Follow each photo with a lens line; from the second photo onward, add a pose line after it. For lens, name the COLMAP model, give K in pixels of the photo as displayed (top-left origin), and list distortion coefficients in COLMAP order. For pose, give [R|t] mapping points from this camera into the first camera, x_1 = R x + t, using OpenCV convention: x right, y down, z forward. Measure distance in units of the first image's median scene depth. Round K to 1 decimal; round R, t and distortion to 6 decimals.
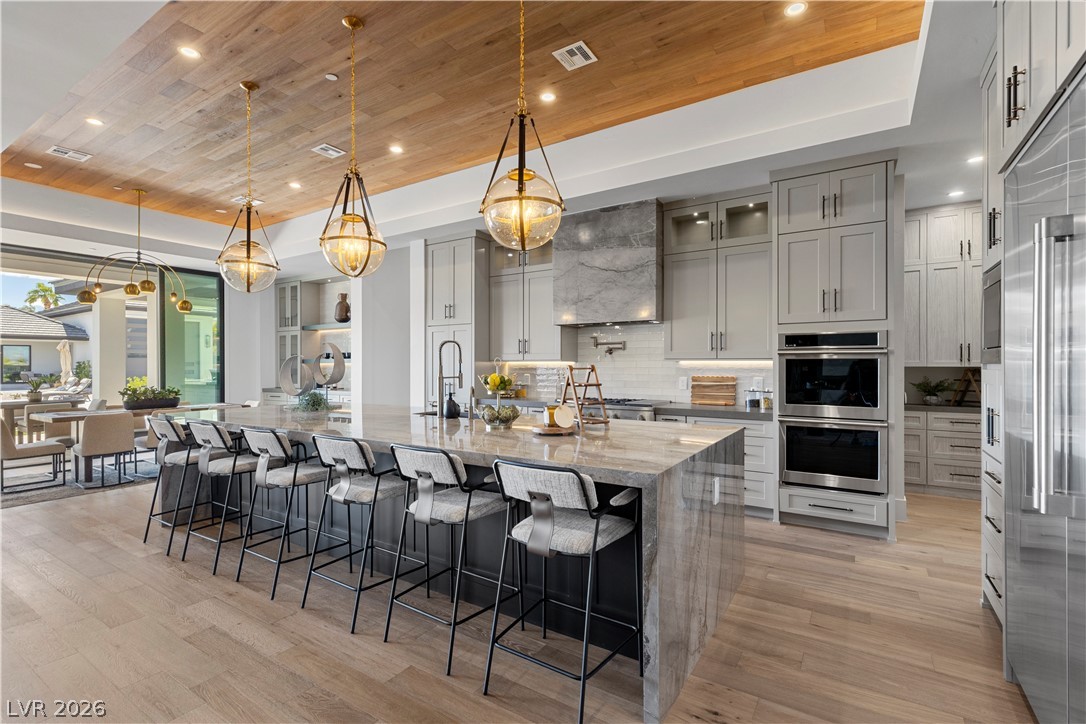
lens RADIAL K [[497.7, 0, 548.1], [0, 497.7, 365.9], [0, 0, 1]] dist [0.014814, -0.000132]
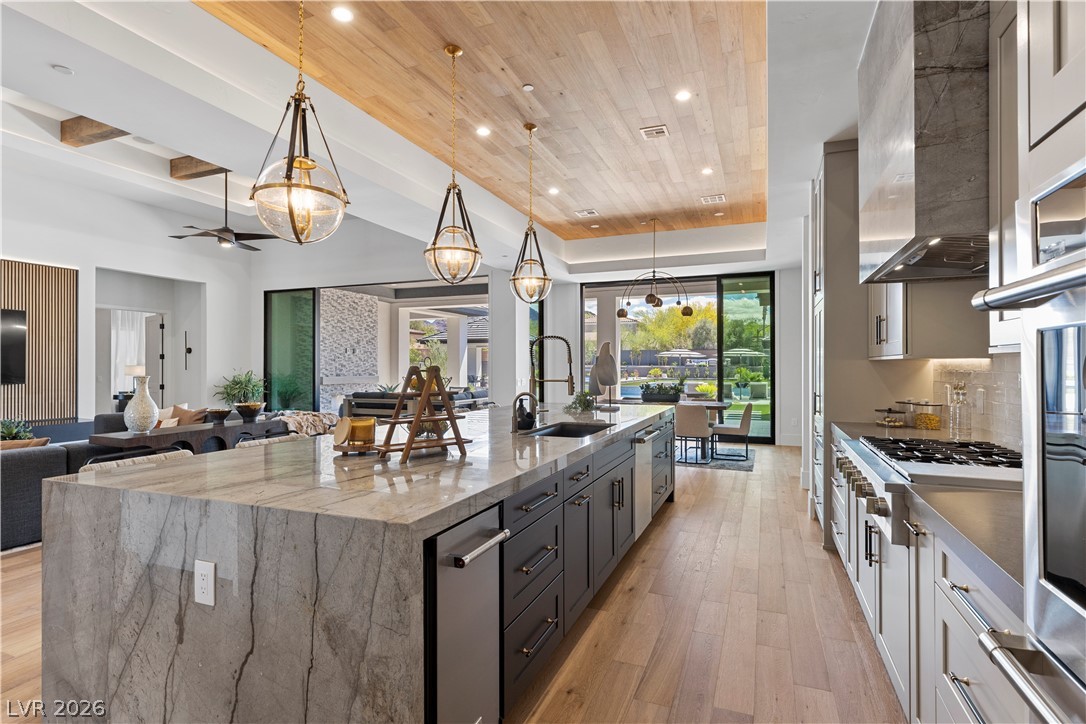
lens RADIAL K [[543.4, 0, 546.7], [0, 543.4, 362.8], [0, 0, 1]] dist [-0.000445, -0.001010]
pose [[0.186937, -0.003040, -0.982367, 0.489476], [-0.000927, 0.999994, -0.003271, -0.002617], [0.982371, 0.001523, 0.186934, 0.598730]]
